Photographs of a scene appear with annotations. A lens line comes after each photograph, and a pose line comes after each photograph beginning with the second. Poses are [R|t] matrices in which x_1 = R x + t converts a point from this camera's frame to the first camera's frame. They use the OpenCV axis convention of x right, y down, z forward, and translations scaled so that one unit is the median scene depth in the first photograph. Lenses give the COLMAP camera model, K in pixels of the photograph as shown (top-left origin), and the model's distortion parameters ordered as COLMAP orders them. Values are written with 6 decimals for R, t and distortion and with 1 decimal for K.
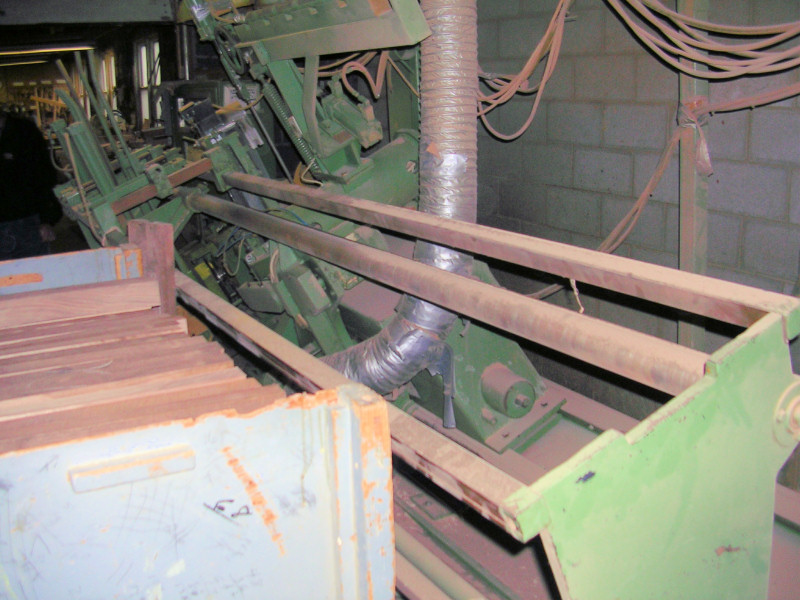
lens RADIAL K [[883.5, 0, 399.5], [0, 883.5, 299.8], [0, 0, 1]] dist [-0.156141, 0.000000]
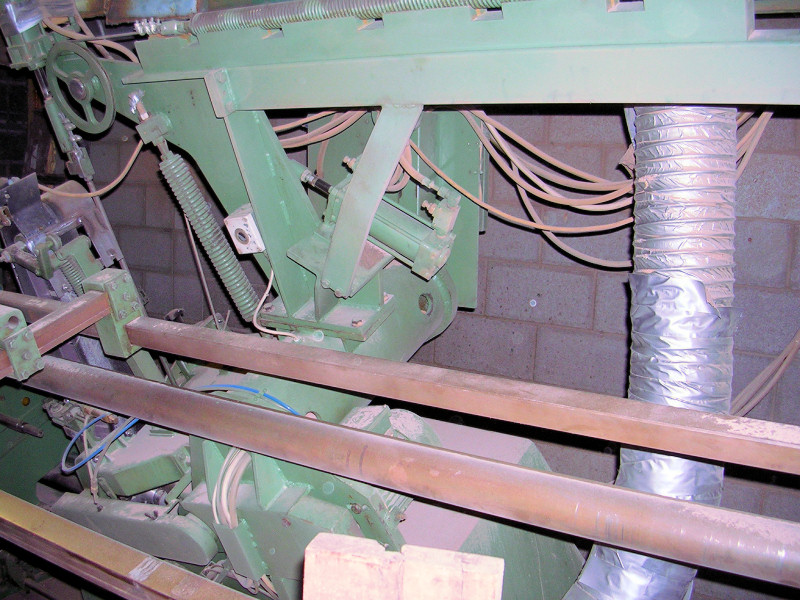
lens RADIAL K [[883.5, 0, 401.3], [0, 883.5, 297.2], [0, 0, 1]] dist [-0.156141, 0.000000]
pose [[0.860829, -0.012577, 0.508739, -0.324052], [0.067564, 0.993669, -0.089759, -0.103840], [-0.504389, 0.111640, 0.856229, 0.492223]]
